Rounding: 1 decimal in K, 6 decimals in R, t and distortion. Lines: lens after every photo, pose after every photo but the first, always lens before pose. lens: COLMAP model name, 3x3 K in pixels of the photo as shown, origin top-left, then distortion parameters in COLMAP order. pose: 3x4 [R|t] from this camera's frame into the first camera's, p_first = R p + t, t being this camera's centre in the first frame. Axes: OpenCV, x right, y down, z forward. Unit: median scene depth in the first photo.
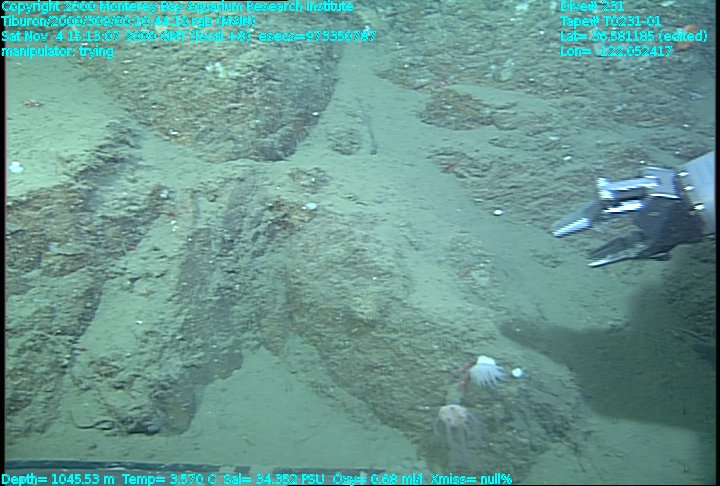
lens RADIAL K [[466.6, 0, 360.0], [0, 466.6, 243.0], [0, 0, 1]] dist [-0.141468, 0.123625]
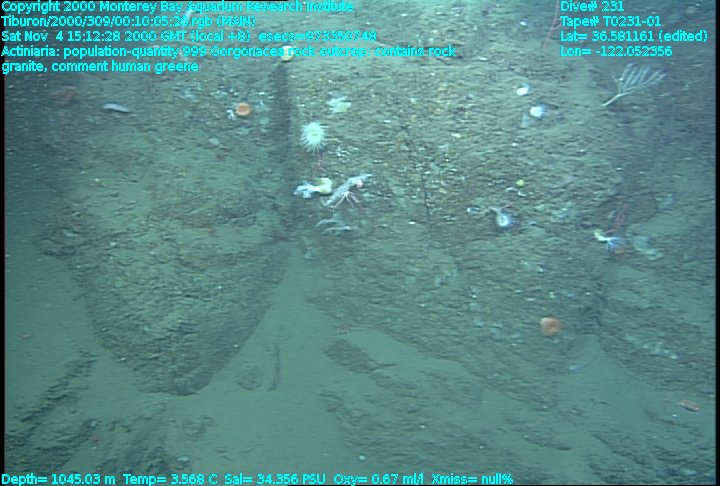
lens RADIAL K [[466.6, 0, 360.0], [0, 466.6, 243.0], [0, 0, 1]] dist [-0.141468, 0.123625]
pose [[0.978018, 0.092451, -0.186905, 0.490906], [-0.109441, 0.990547, -0.082705, -0.550219], [0.177492, 0.101342, 0.978890, -0.202817]]
